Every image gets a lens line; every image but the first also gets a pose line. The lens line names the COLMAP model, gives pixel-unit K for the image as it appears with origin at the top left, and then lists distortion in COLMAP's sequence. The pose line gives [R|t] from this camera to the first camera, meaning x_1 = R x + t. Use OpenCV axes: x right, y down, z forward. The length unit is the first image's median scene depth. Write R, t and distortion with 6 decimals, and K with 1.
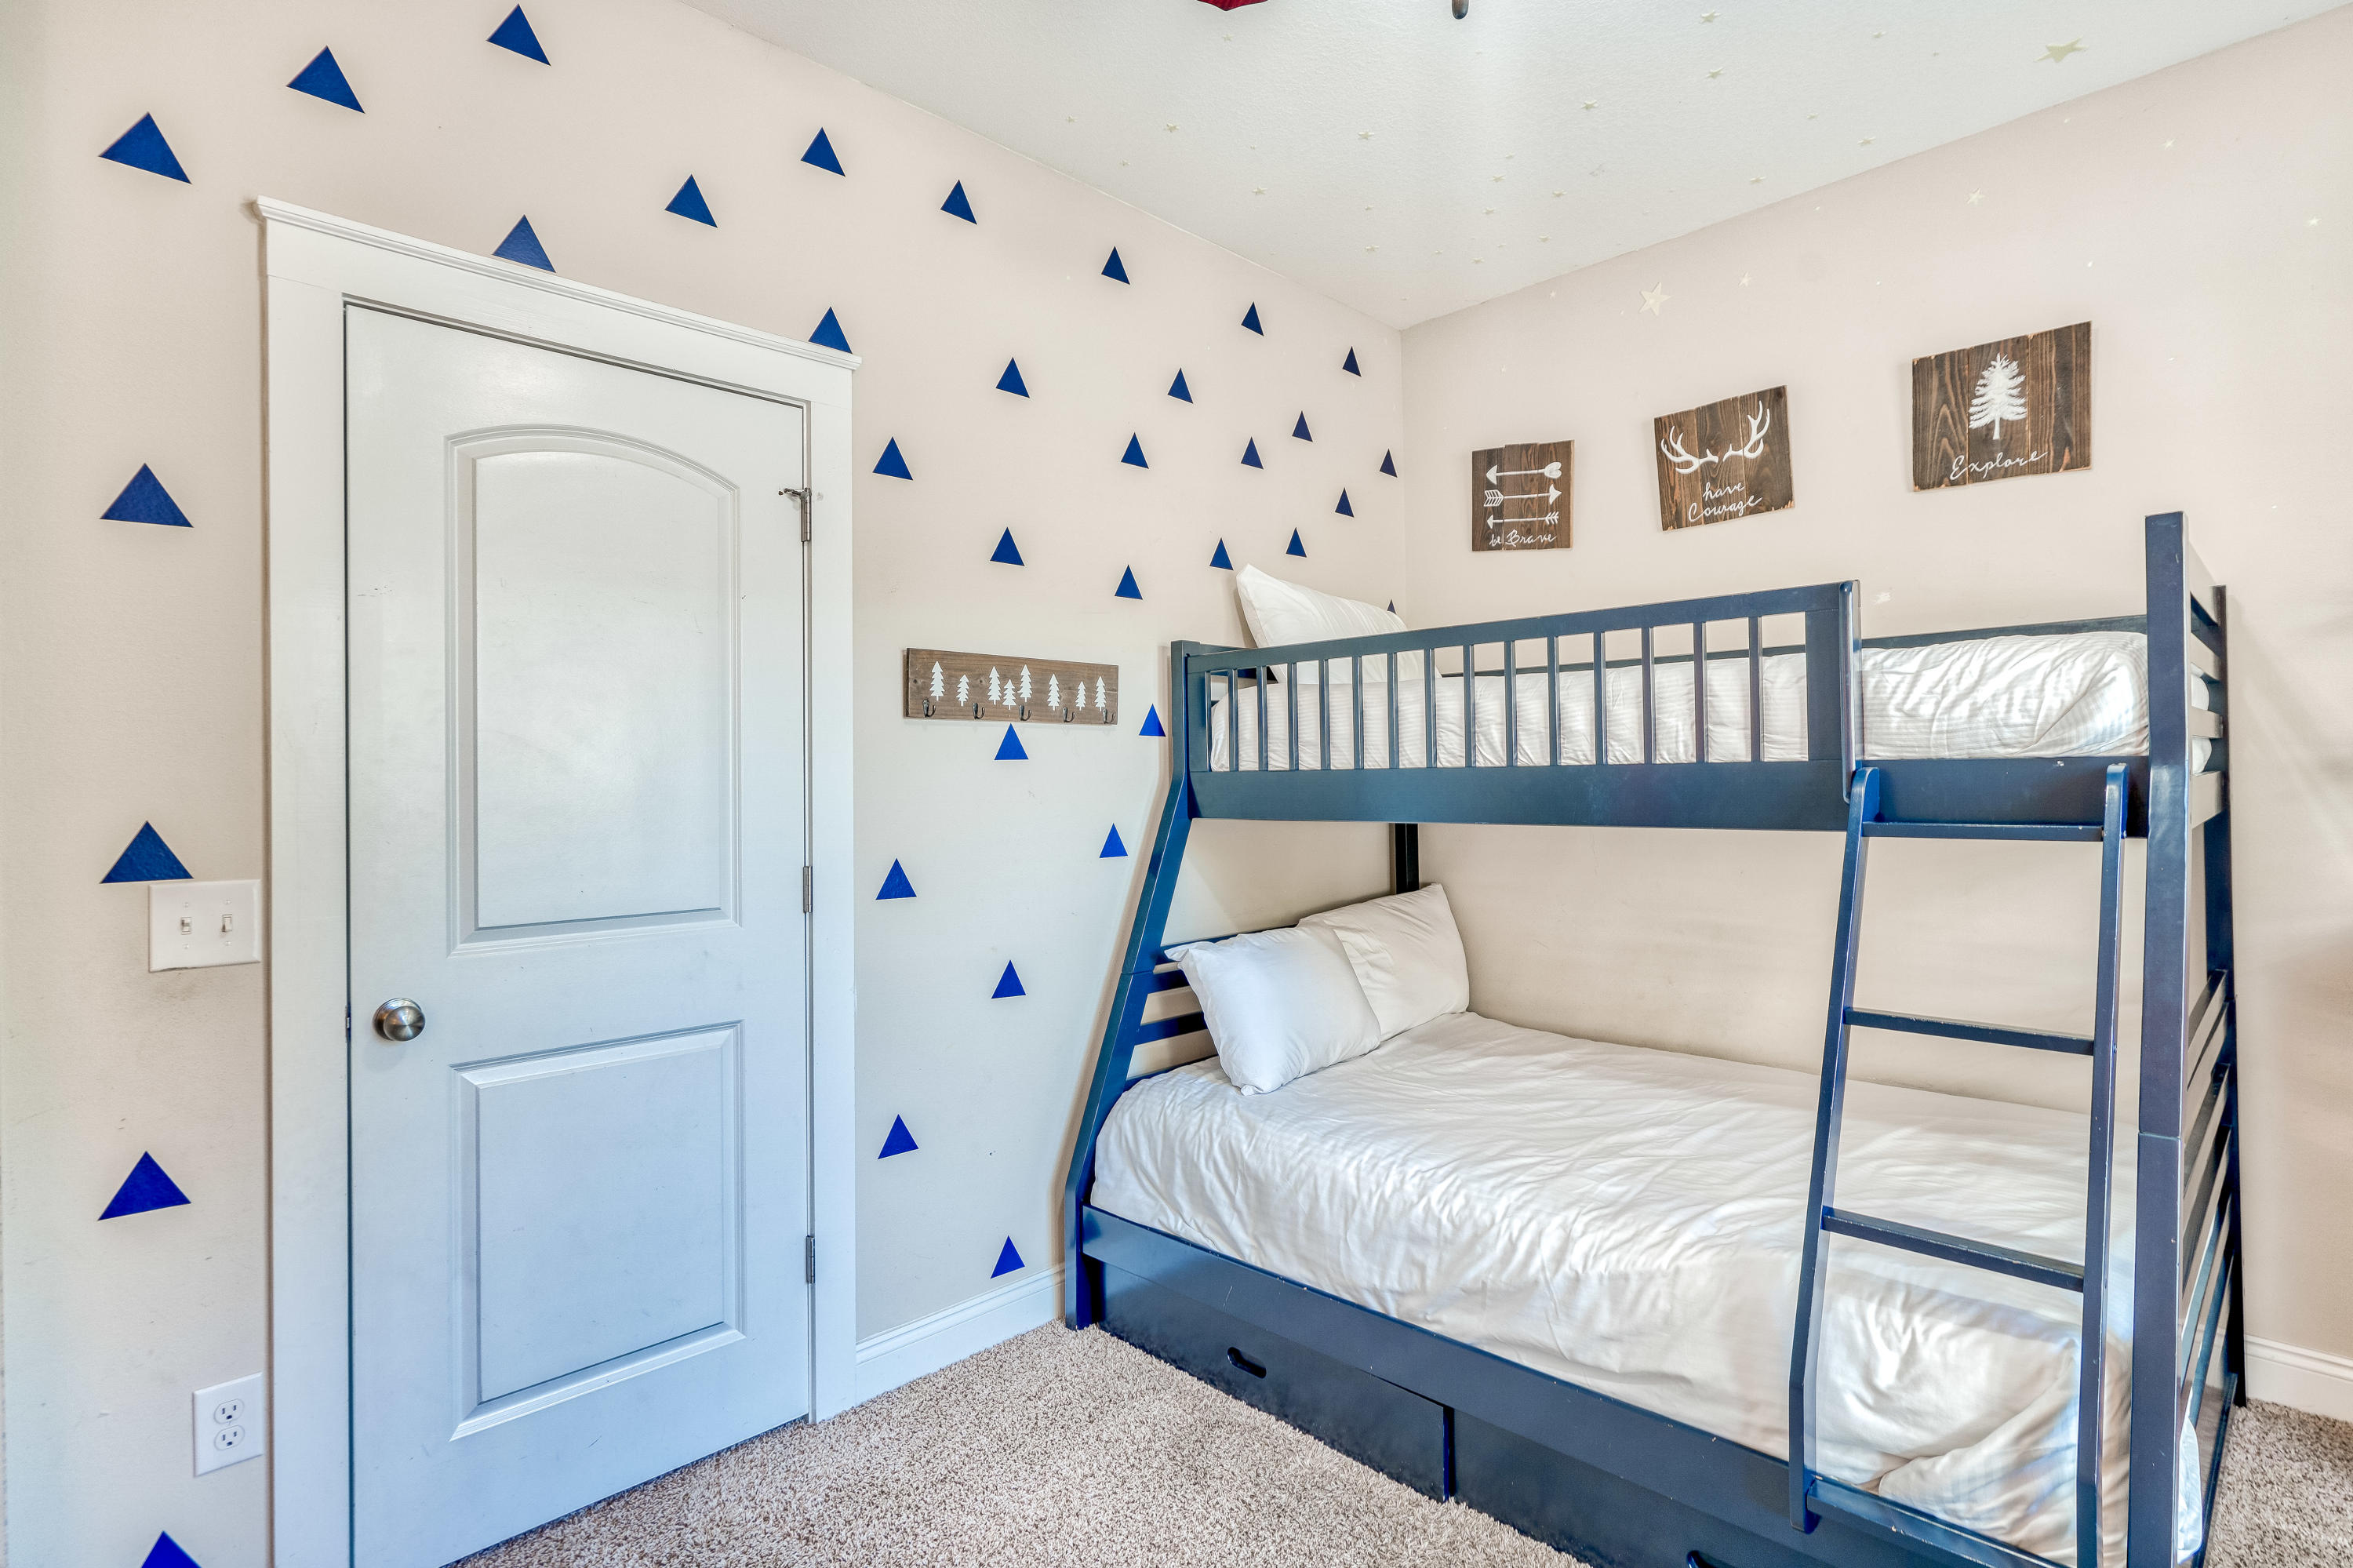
lens RADIAL K [[1168.6, 0, 1185.4], [0, 1168.6, 778.8], [0, 0, 1]] dist [-0.005181, 0.000564]
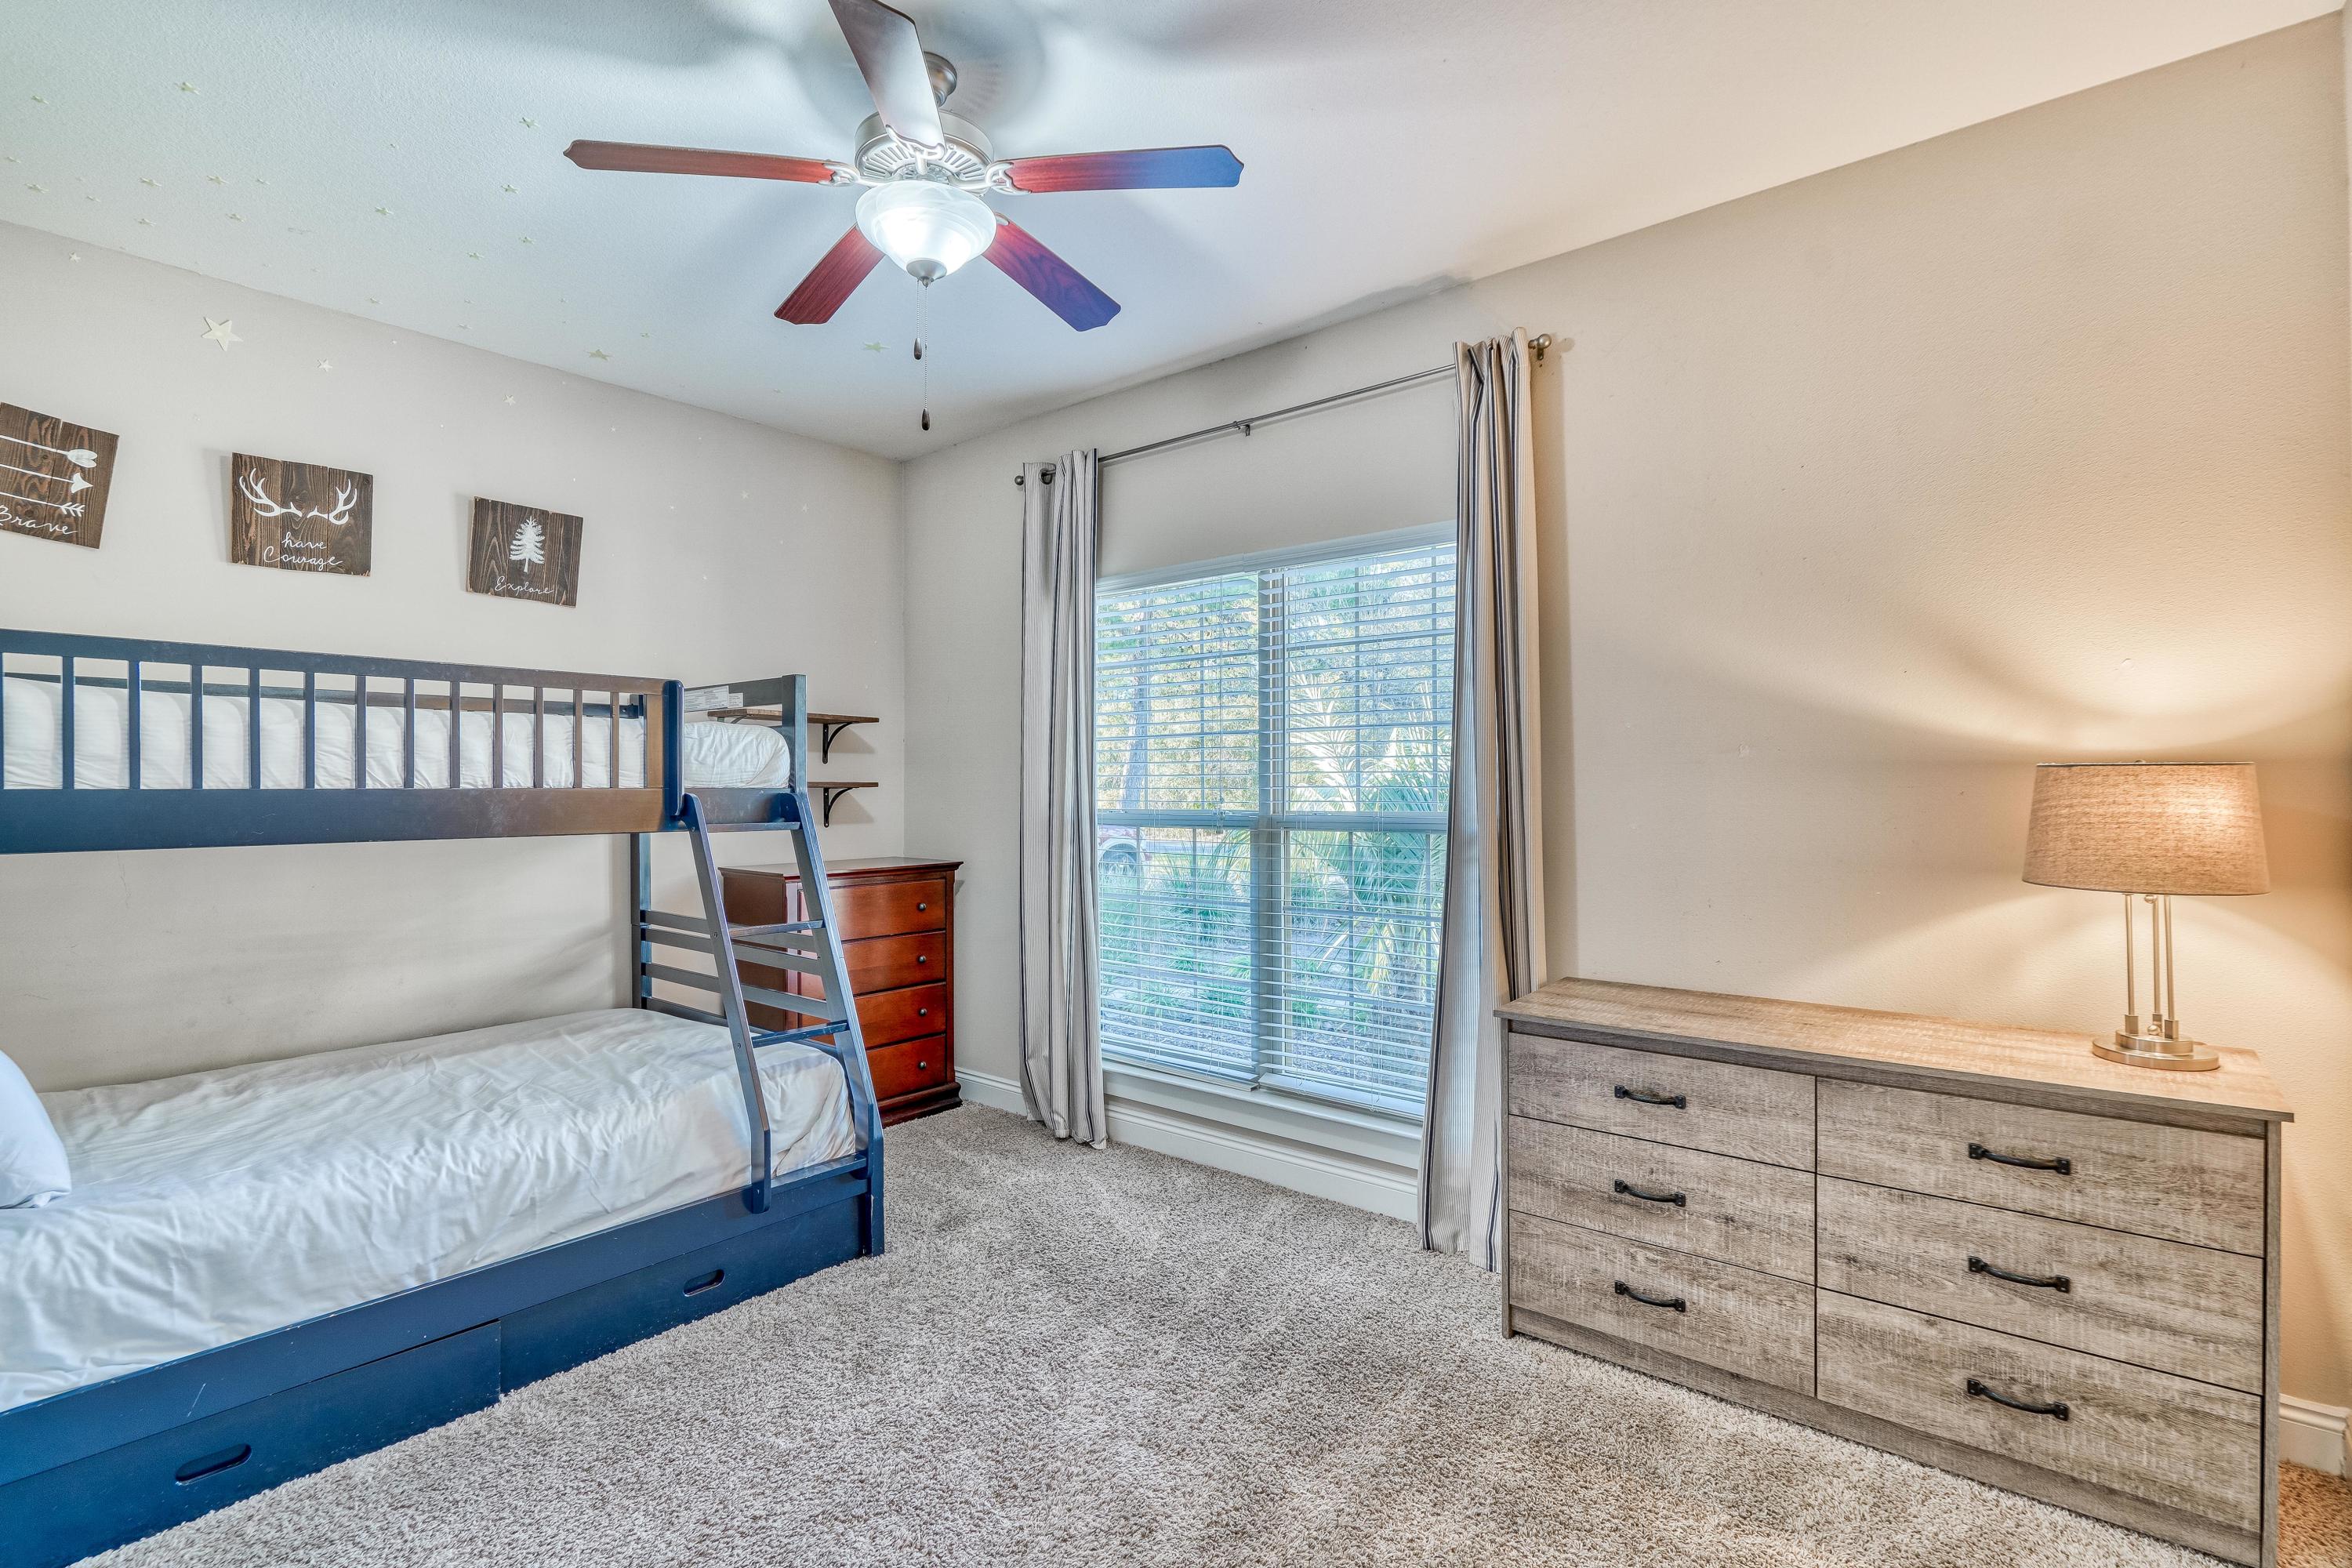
lens RADIAL K [[1104.4, 0, 1179.5], [0, 1104.4, 791.2], [0, 0, 1]] dist [-0.010976, 0.004457]
pose [[-0.110848, 0.013394, 0.993747, -0.755849], [0.007828, 0.999890, -0.012604, 0.009631], [-0.993807, 0.006382, -0.110940, 0.326576]]
